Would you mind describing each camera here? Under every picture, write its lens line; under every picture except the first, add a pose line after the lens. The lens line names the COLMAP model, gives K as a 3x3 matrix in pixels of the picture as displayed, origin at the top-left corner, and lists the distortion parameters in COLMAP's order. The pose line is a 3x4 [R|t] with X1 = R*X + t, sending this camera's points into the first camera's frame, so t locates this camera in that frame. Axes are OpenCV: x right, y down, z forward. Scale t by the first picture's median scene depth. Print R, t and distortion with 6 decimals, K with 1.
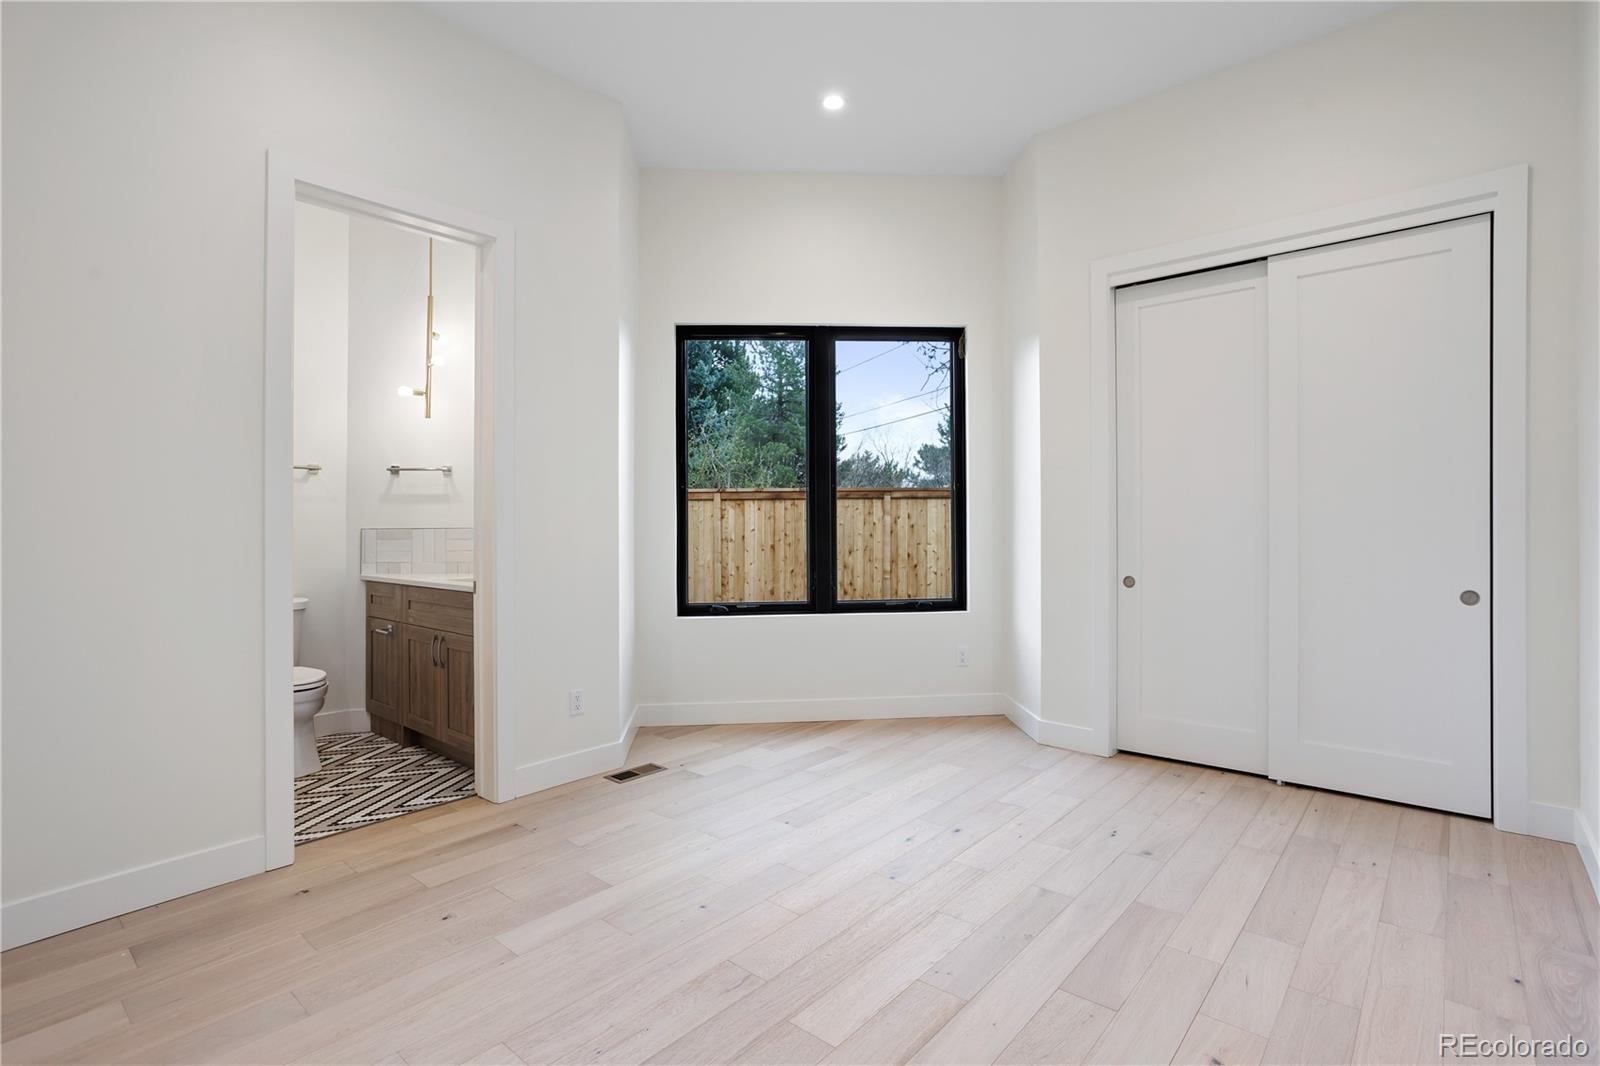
lens RADIAL K [[750.0, 0, 797.9], [0, 750.0, 522.5], [0, 0, 1]] dist [-0.024876, 0.010729]
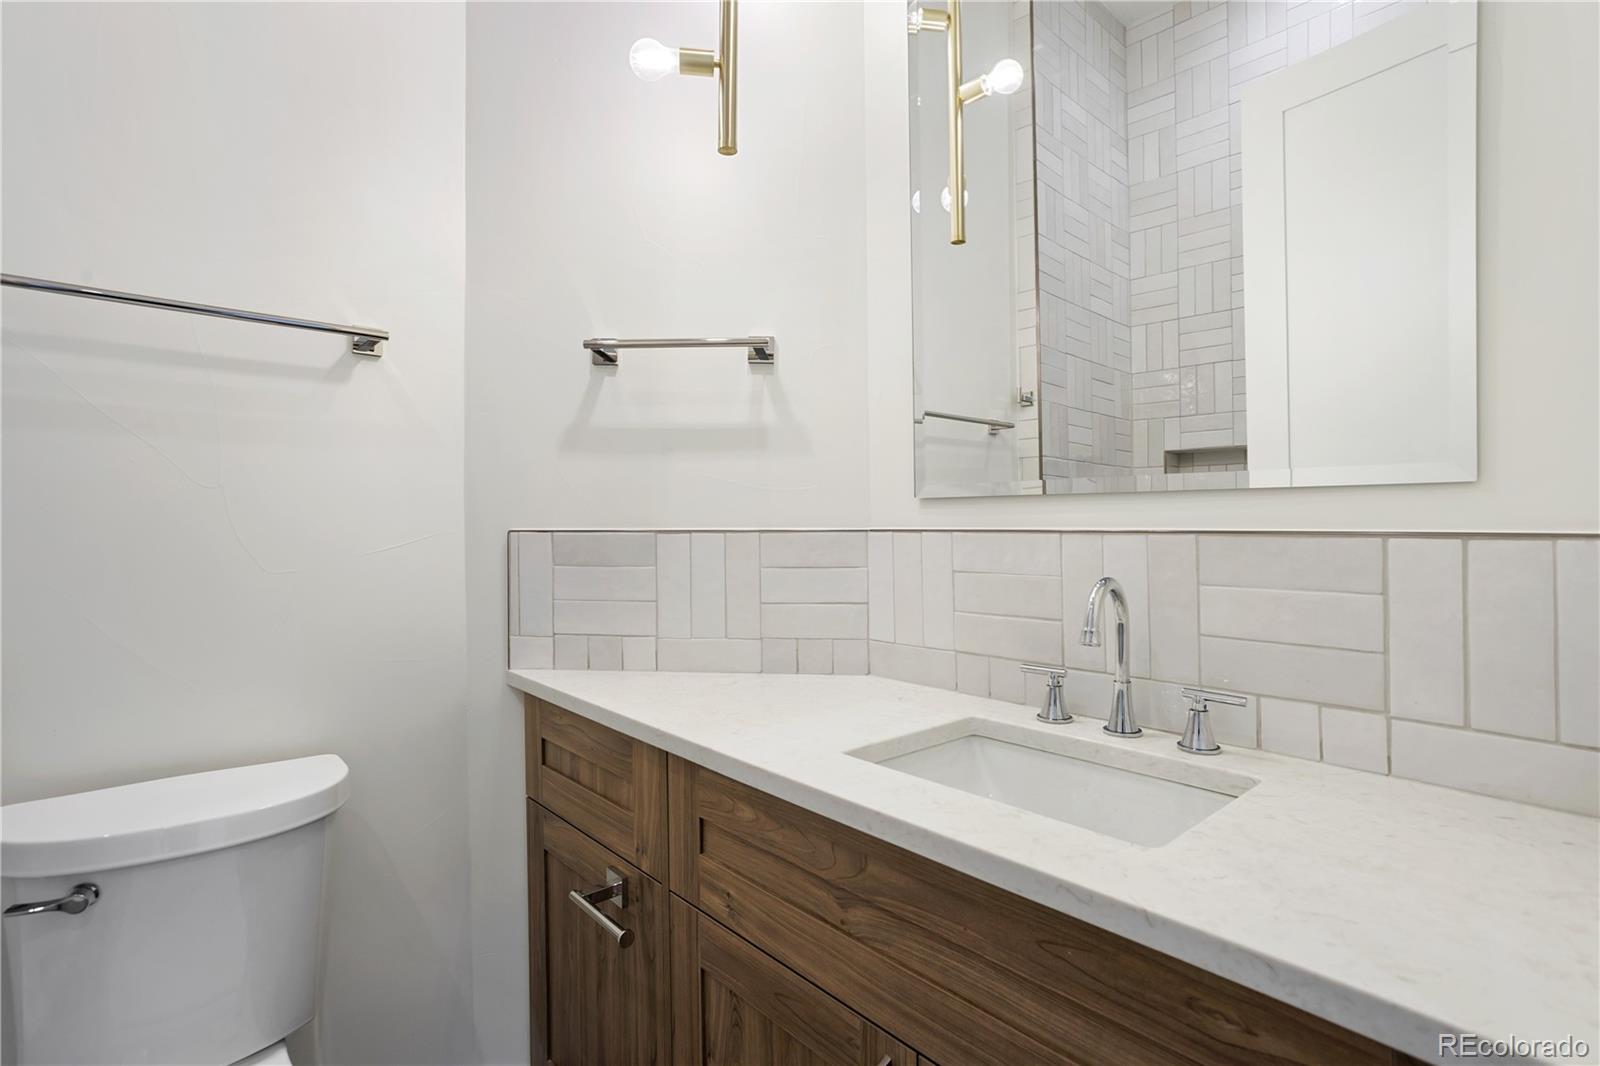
lens RADIAL K [[750.0, 0, 803.4], [0, 750.0, 535.9], [0, 0, 1]] dist [-0.024876, 0.010729]
pose [[0.992233, 0.004703, -0.124307, -0.416810], [-0.001210, 0.999603, 0.028158, 0.000781], [0.124390, -0.027789, 0.991844, 0.689770]]
